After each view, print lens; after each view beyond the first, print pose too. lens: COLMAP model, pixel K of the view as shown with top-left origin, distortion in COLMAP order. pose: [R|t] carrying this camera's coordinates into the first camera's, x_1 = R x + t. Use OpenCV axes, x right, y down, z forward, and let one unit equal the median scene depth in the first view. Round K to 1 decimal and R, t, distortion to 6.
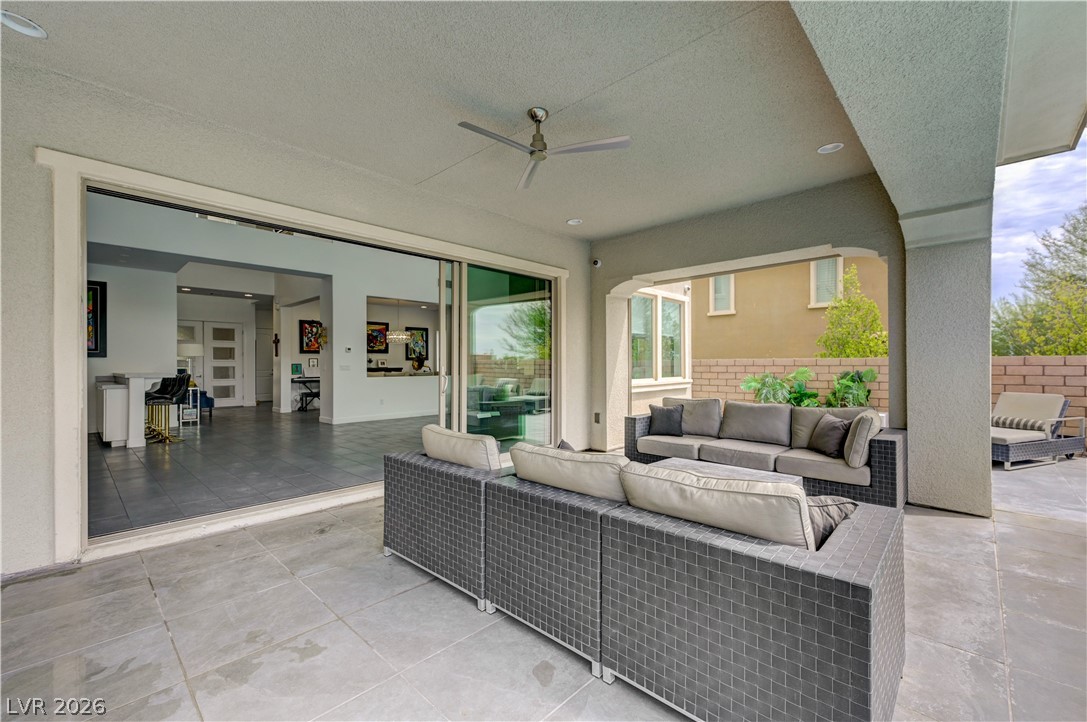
lens RADIAL K [[451.5, 0, 548.8], [0, 451.5, 366.0], [0, 0, 1]] dist [-0.000868, -0.000057]
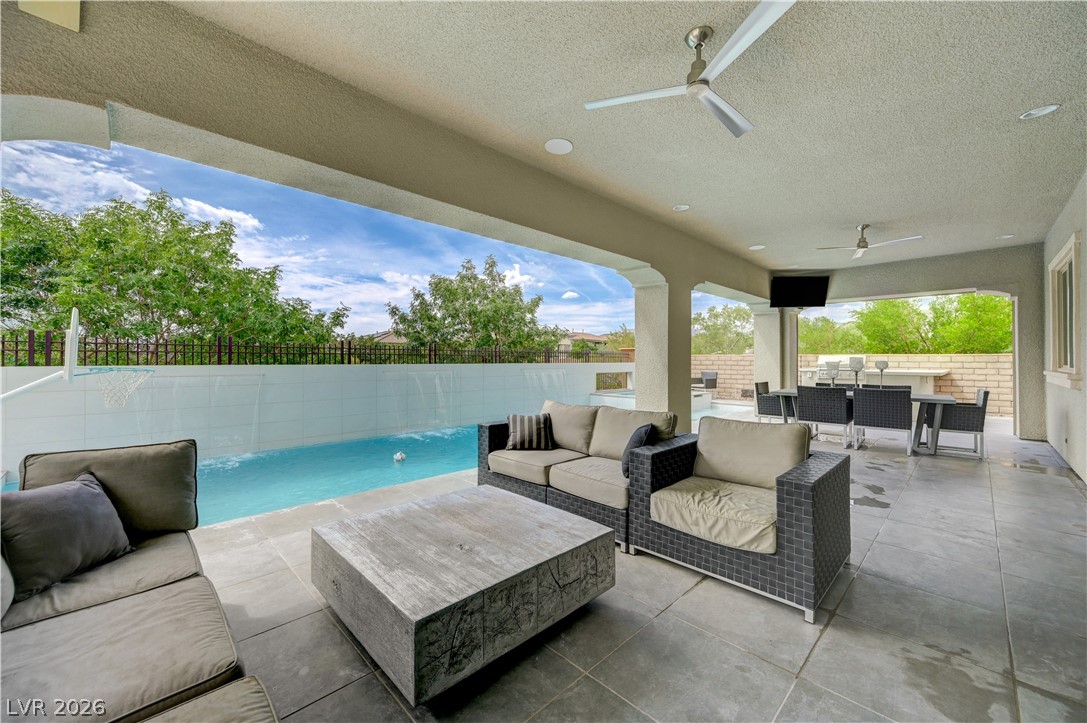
lens RADIAL K [[425.7, 0, 547.3], [0, 425.7, 359.7], [0, 0, 1]] dist [0.001434, 0.000144]
pose [[-0.999394, -0.000576, 0.034792, 0.072849], [-0.000495, 0.999997, 0.002321, -0.000427], [-0.034793, 0.002302, -0.999392, 0.621190]]
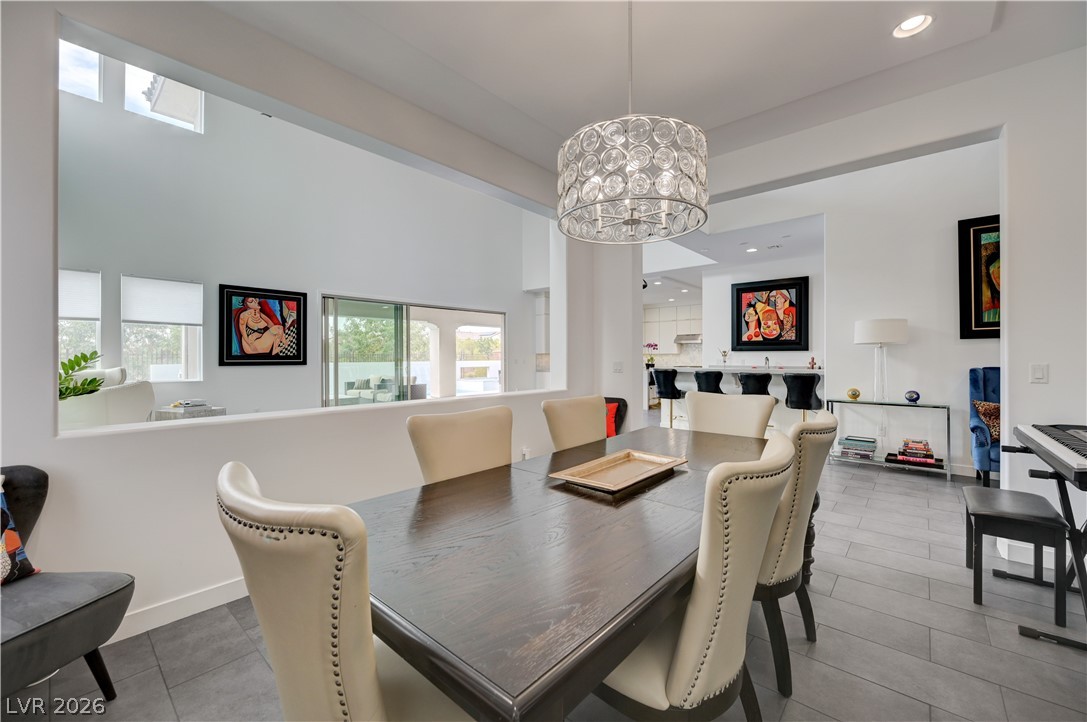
lens RADIAL K [[435.3, 0, 548.2], [0, 435.3, 362.2], [0, 0, 1]] dist [0.000149, 0.000109]
pose [[-0.999070, 0.006534, -0.042631, -0.404313], [0.005944, 0.999885, 0.013957, -0.010036], [0.042717, 0.013691, -0.998993, 1.544810]]
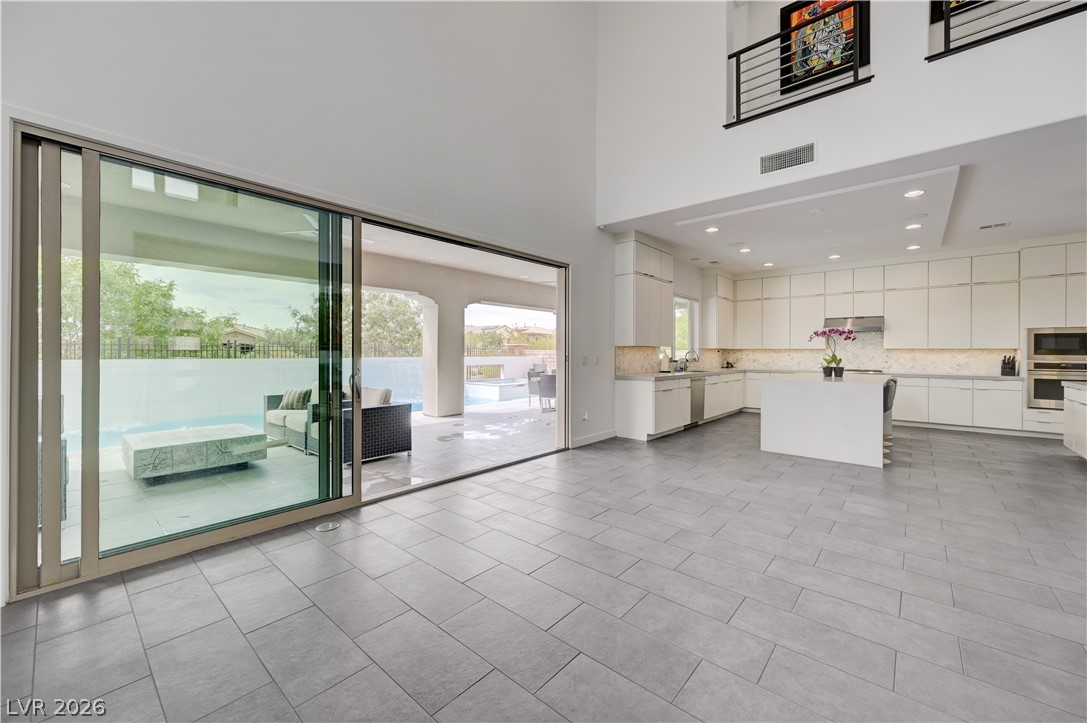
lens RADIAL K [[425.7, 0, 544.9], [0, 425.7, 353.1], [0, 0, 1]] dist [0.004935, 0.000068]
pose [[-0.999176, -0.001992, -0.040531, -0.281518], [-0.002148, 0.999990, 0.003811, -0.009099], [0.040523, 0.003894, -0.999171, 0.929693]]
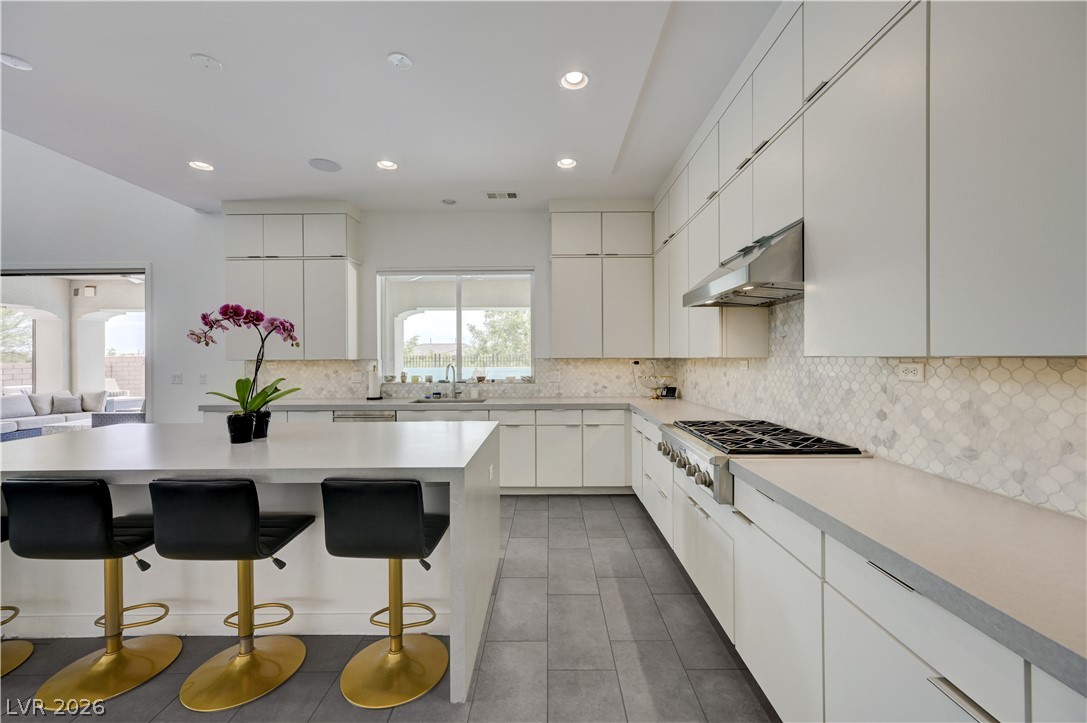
lens RADIAL K [[426.8, 0, 547.3], [0, 426.8, 358.3], [0, 0, 1]] dist [0.000030, 0.000220]
pose [[-0.683765, 0.006659, 0.729672, -1.056839], [0.009553, 0.999954, -0.000174, -0.016816], [-0.729640, 0.006851, -0.683797, 0.328990]]
